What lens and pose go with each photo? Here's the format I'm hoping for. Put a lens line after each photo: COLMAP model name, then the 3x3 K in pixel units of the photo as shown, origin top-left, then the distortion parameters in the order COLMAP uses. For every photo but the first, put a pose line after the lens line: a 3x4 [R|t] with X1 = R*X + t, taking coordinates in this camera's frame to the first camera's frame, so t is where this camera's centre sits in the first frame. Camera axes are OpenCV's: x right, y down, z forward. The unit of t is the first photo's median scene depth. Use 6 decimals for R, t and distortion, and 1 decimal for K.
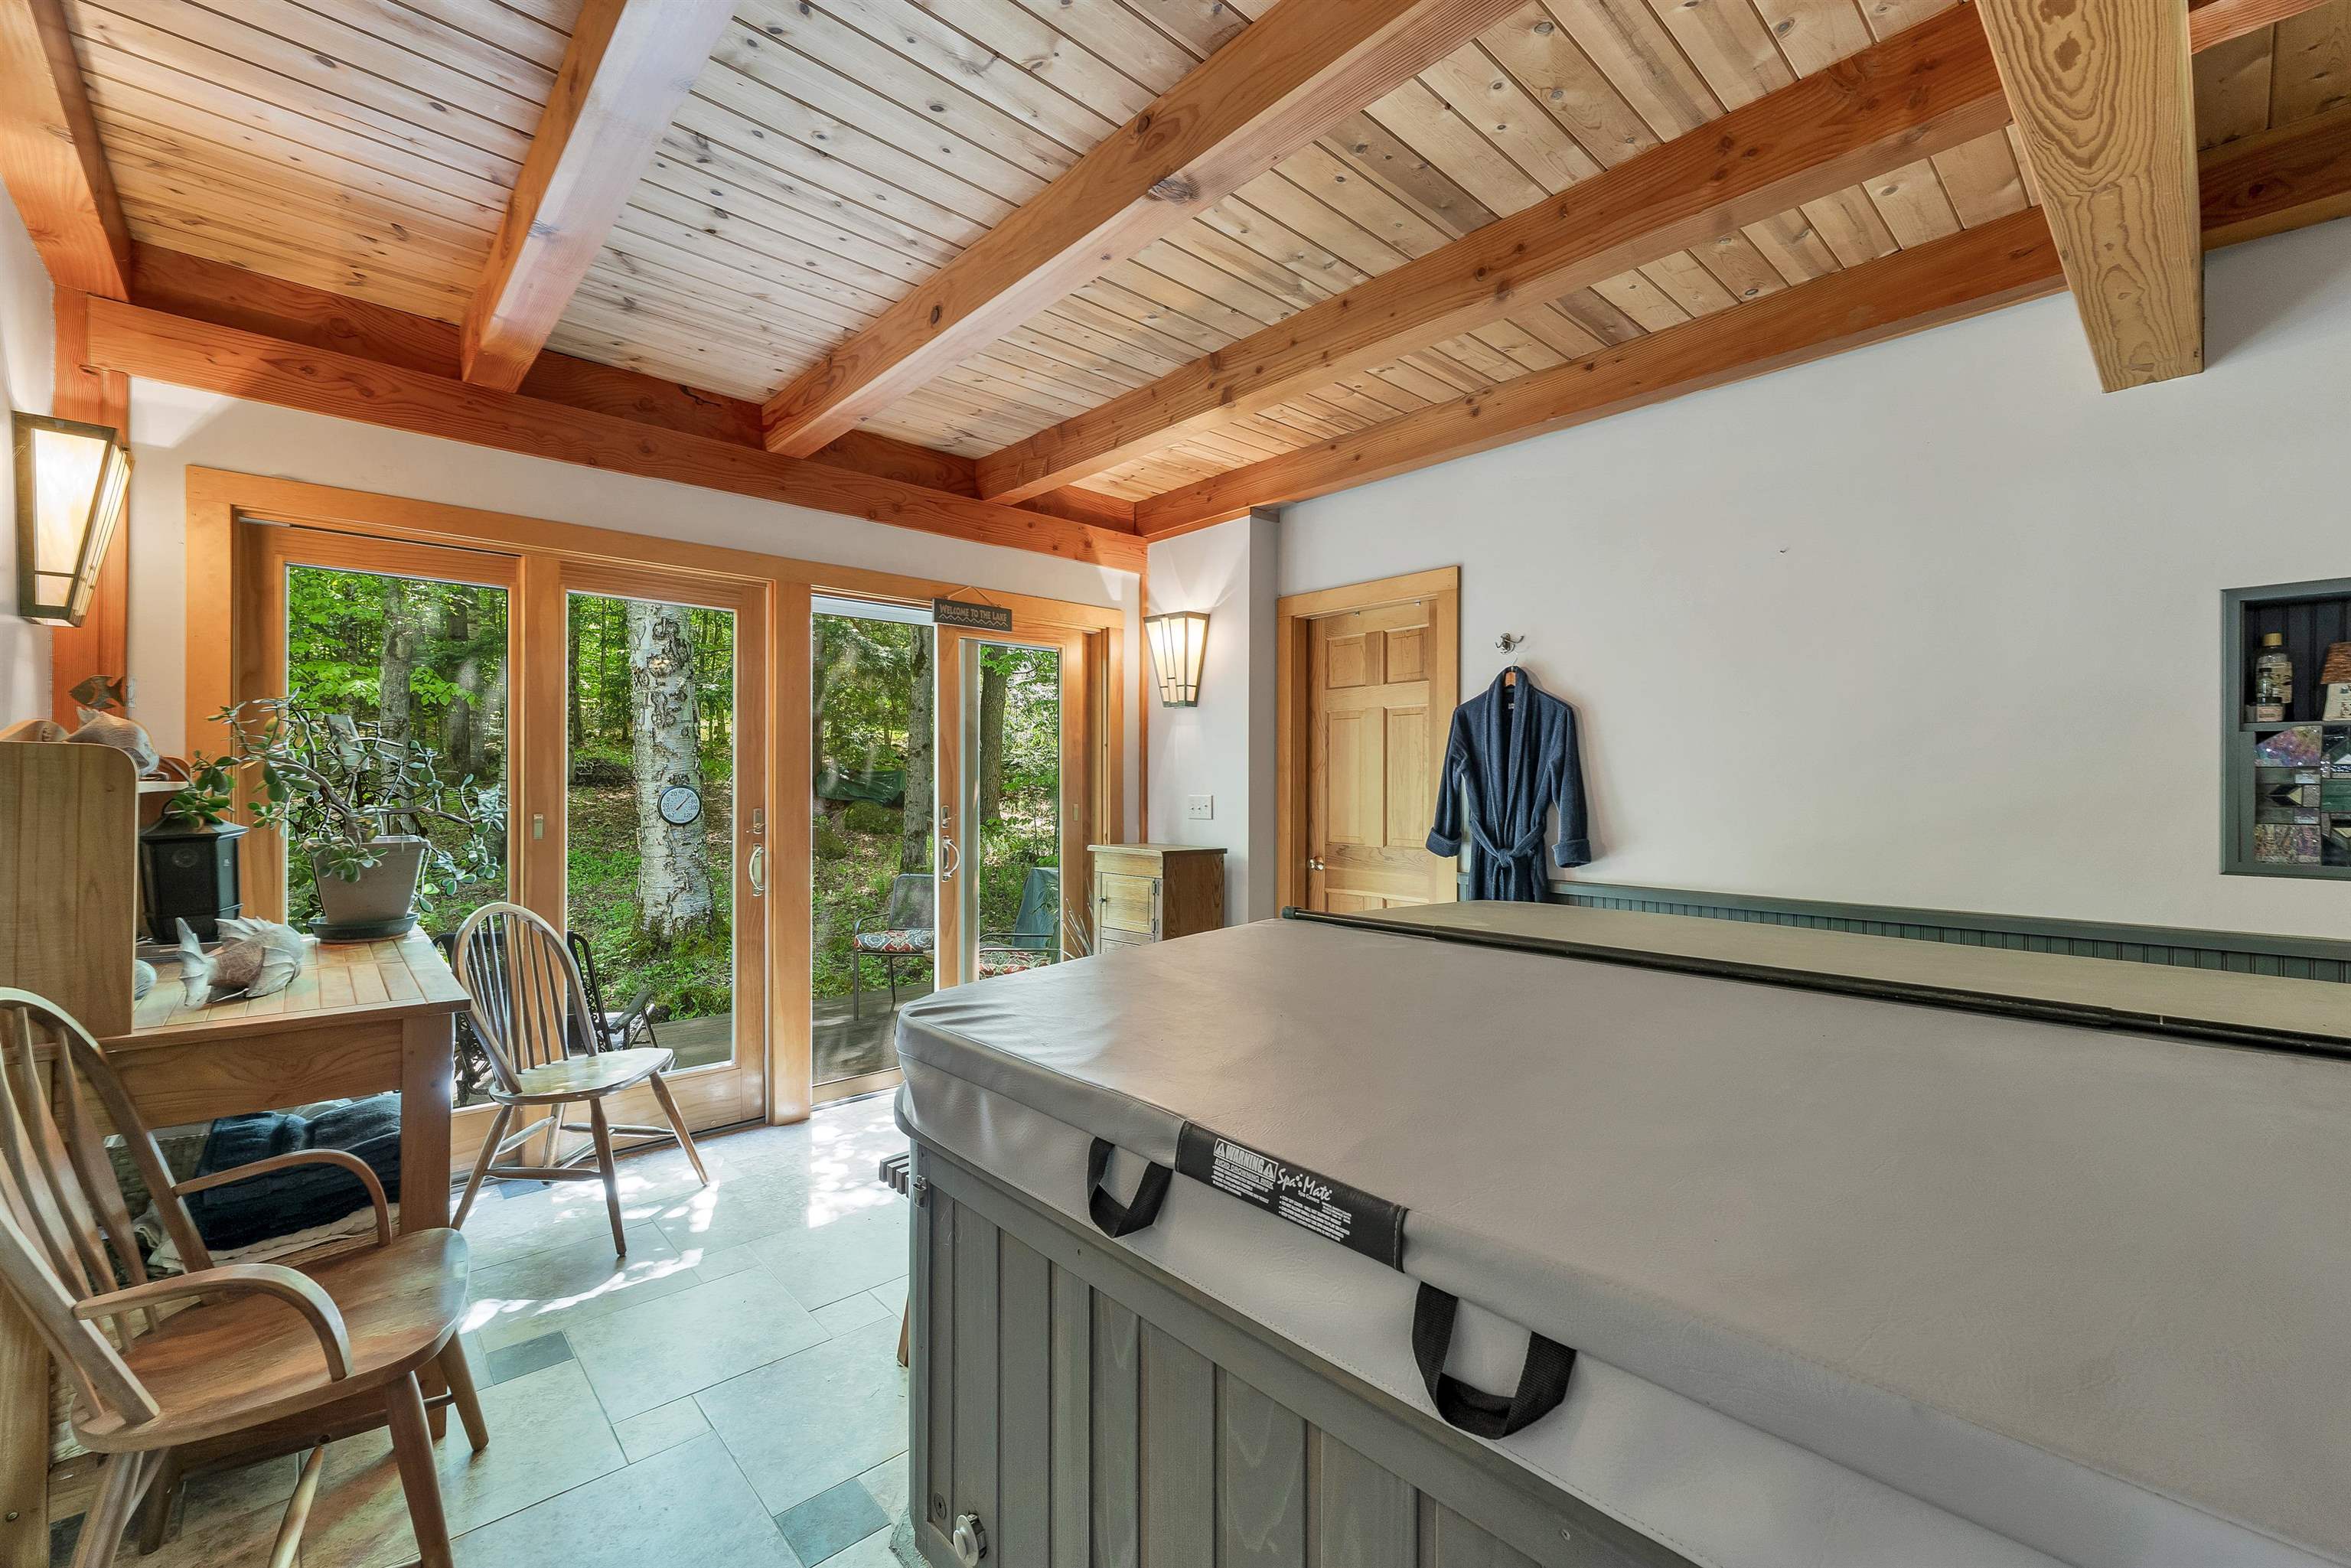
lens RADIAL K [[978.2, 0, 1184.5], [0, 978.2, 783.7], [0, 0, 1]] dist [-0.000911, 0.000478]
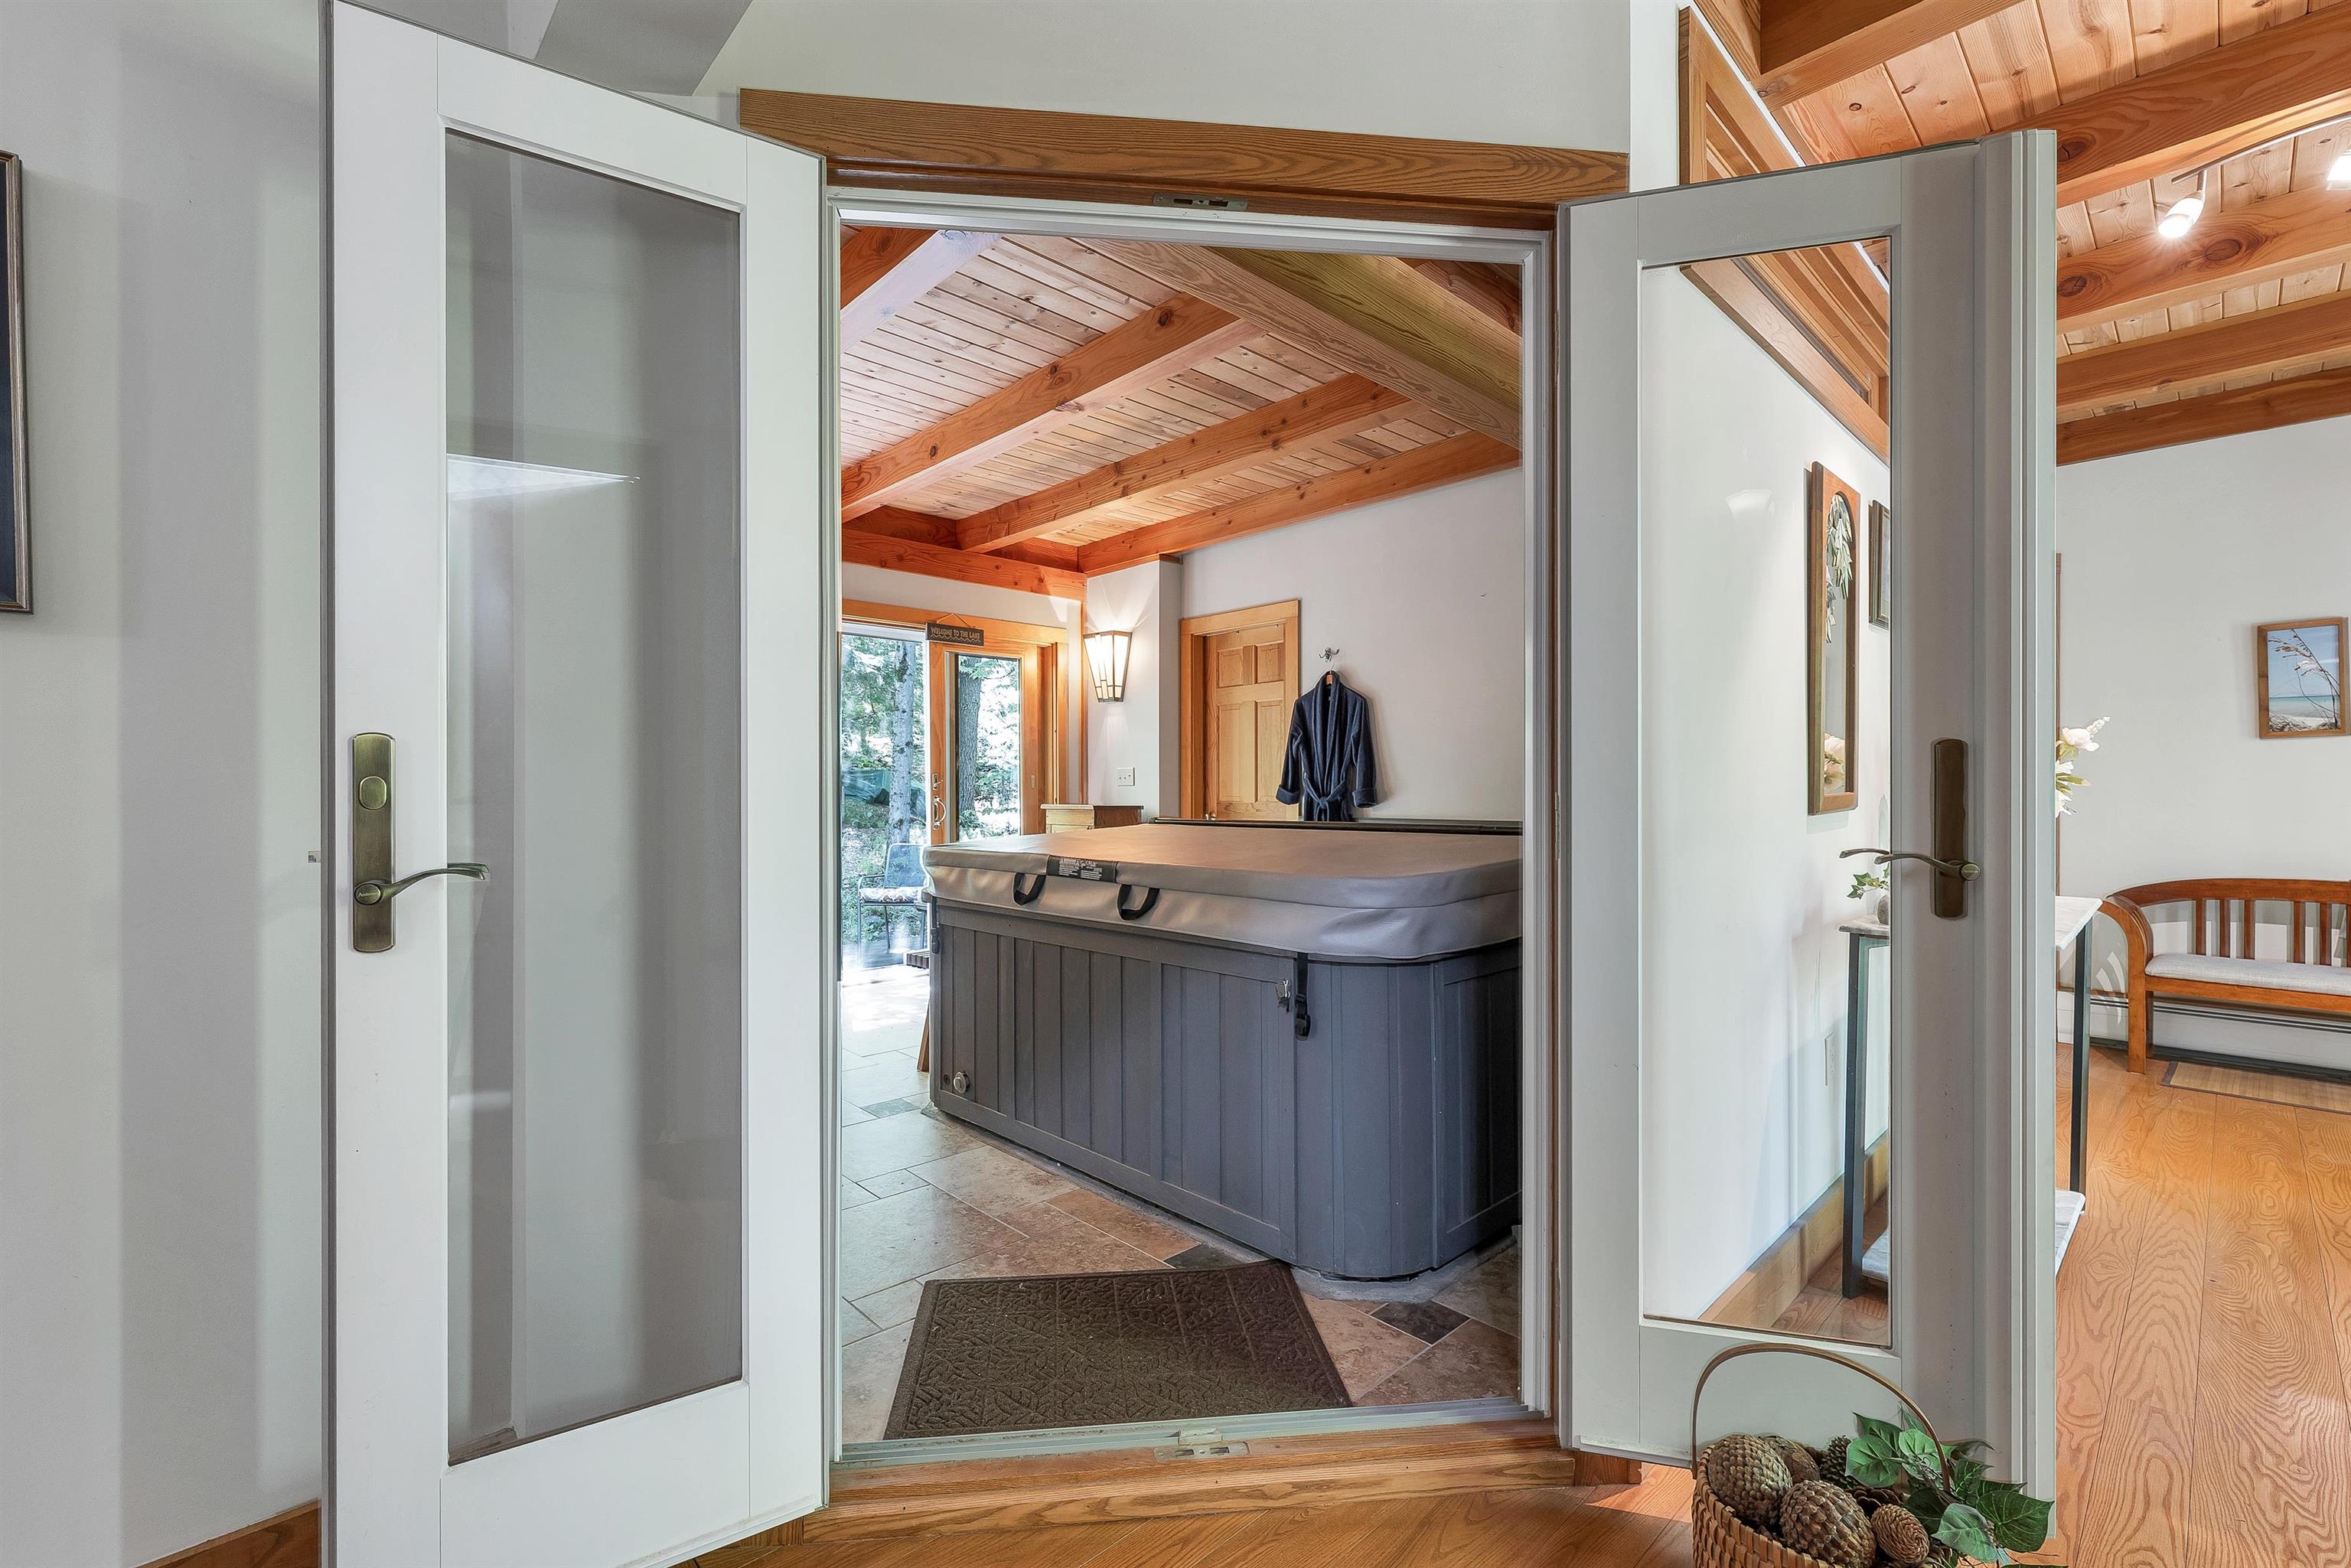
lens RADIAL K [[978.2, 0, 1166.8], [0, 978.2, 790.0], [0, 0, 1]] dist [-0.000911, 0.000478]
pose [[0.999971, -0.004214, 0.006410, 0.083174], [0.004208, 0.999991, 0.000900, 0.053327], [-0.006414, -0.000873, 0.999979, -0.439018]]
